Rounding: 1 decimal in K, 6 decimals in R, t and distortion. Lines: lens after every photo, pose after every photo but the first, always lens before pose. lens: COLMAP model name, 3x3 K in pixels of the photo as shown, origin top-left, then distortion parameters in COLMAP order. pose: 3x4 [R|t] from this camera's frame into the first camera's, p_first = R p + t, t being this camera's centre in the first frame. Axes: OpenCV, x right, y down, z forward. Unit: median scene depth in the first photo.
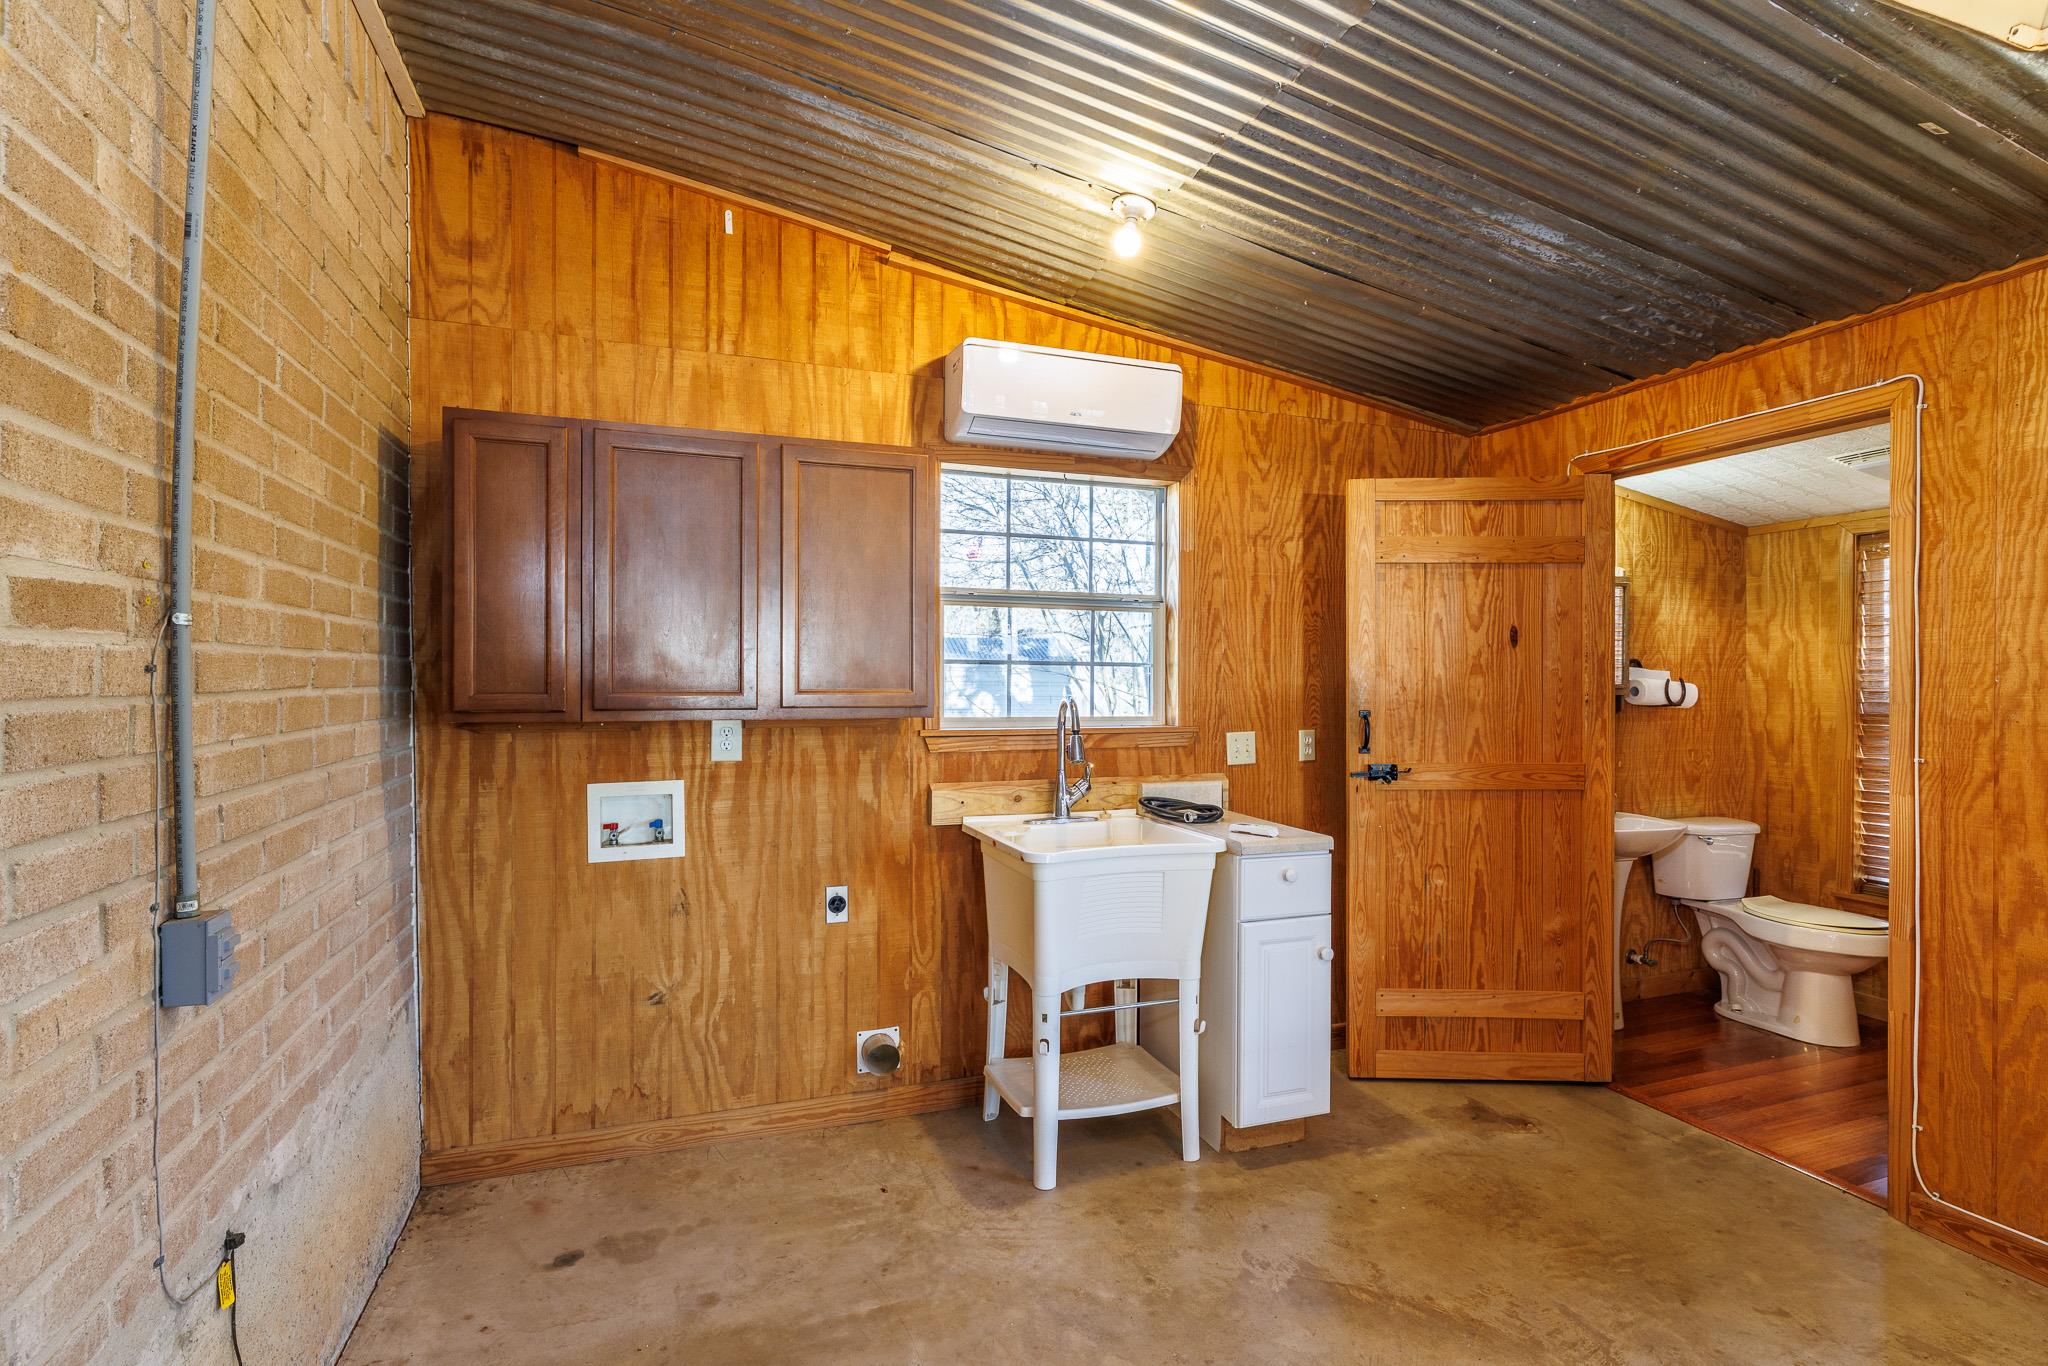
lens RADIAL K [[993.7, 0, 1024.0], [0, 993.7, 683.0], [0, 0, 1]] dist [0.003053, 0.000717]
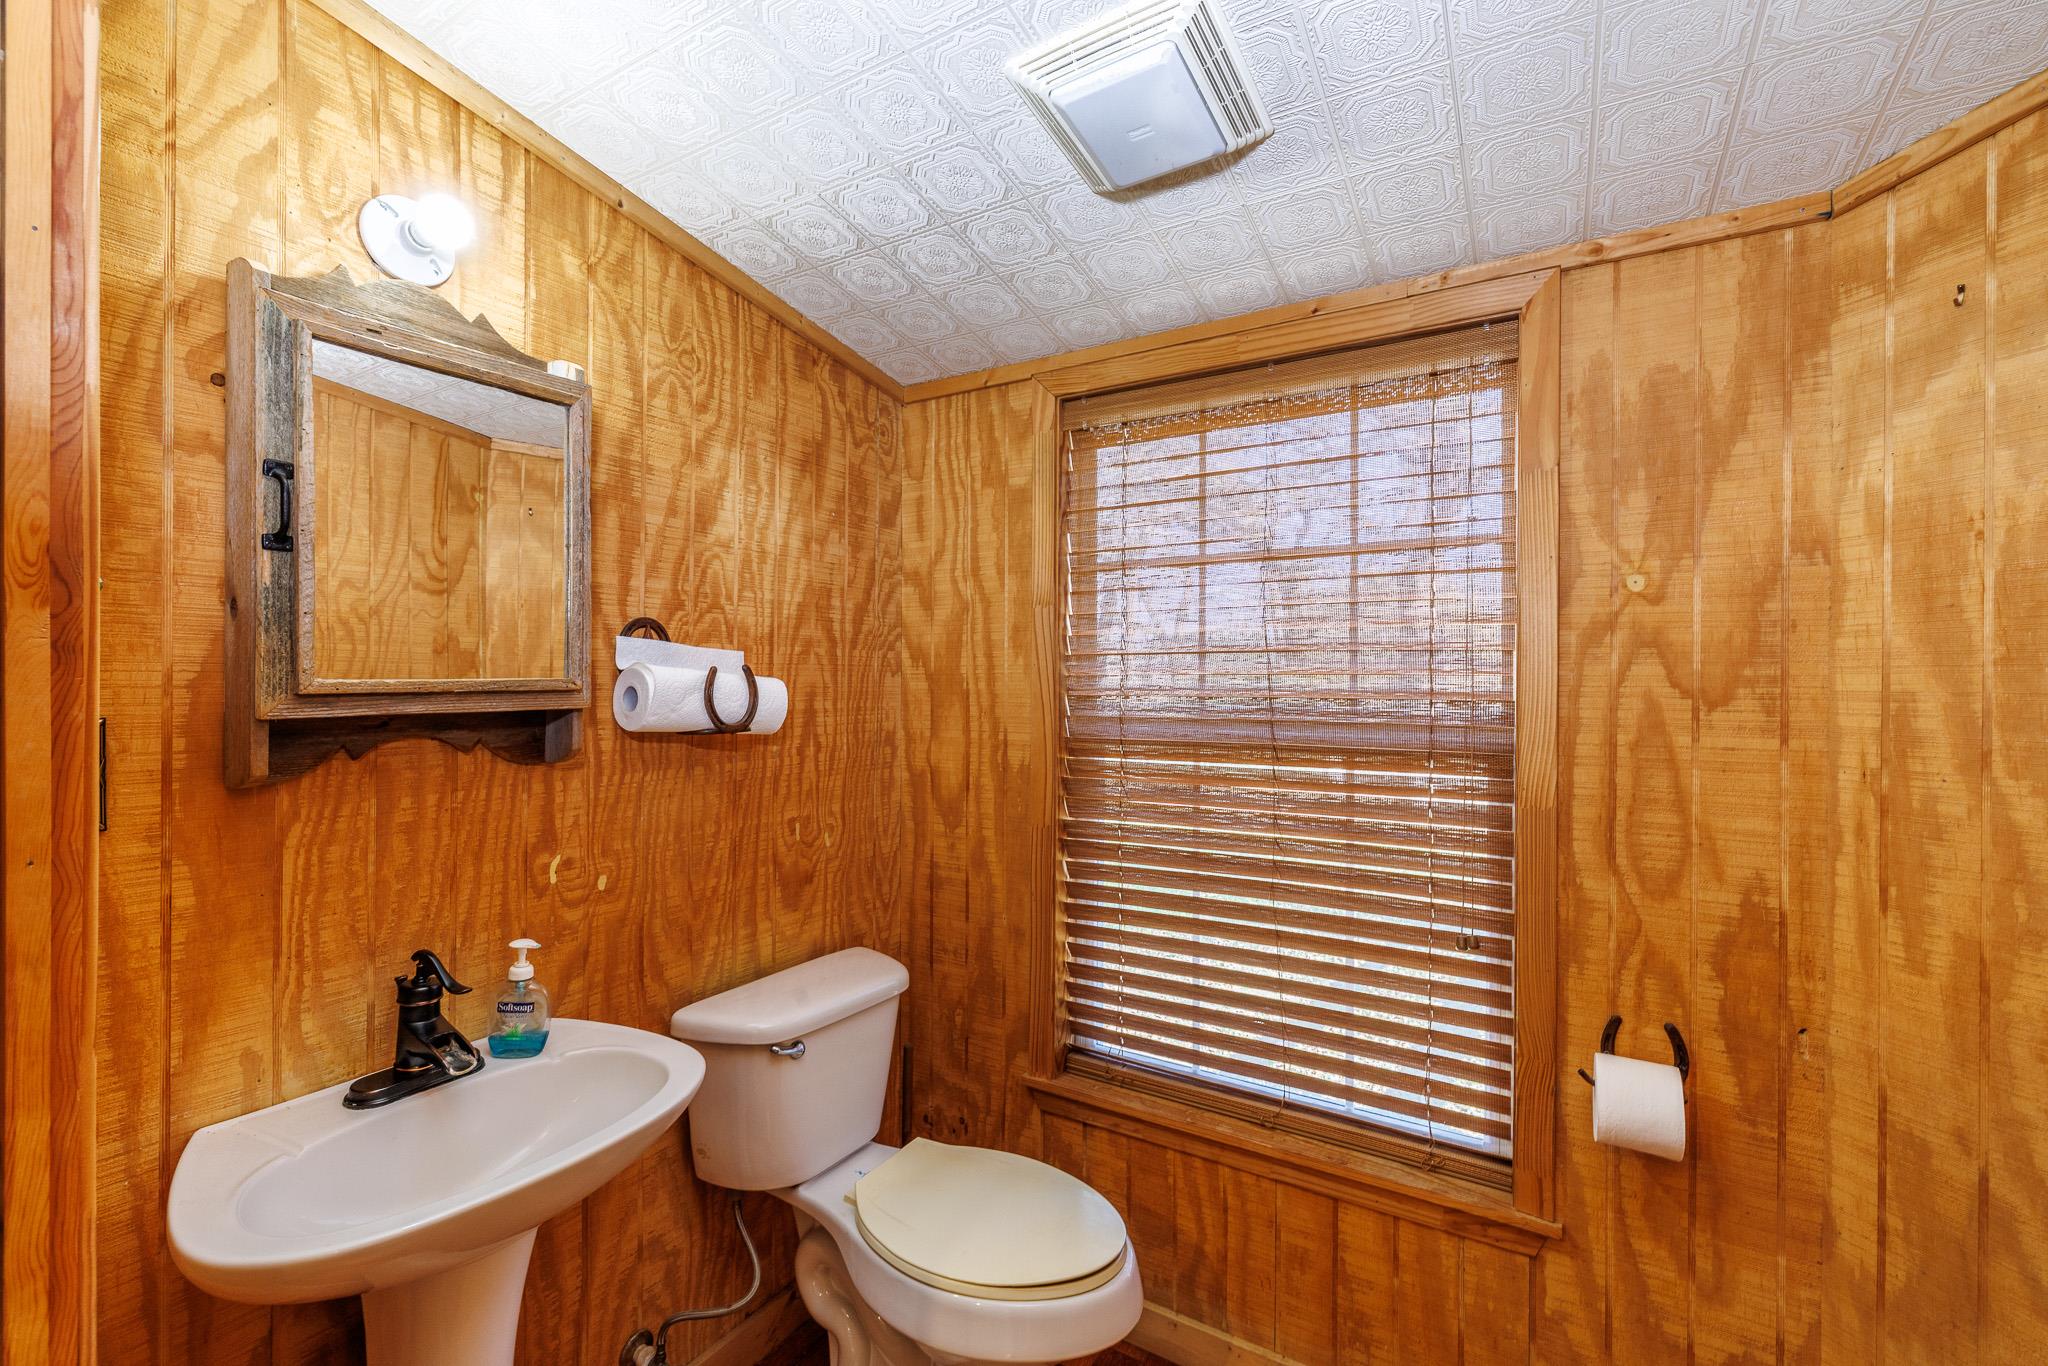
lens RADIAL K [[882.7, 0, 1024.0], [0, 882.7, 683.0], [0, 0, 1]] dist [-0.000096, -0.000039]
pose [[0.786170, 0.002537, 0.618005, 0.505638], [-0.001041, 0.999996, -0.002782, 0.003425], [-0.618009, 0.001544, 0.786169, 0.612294]]
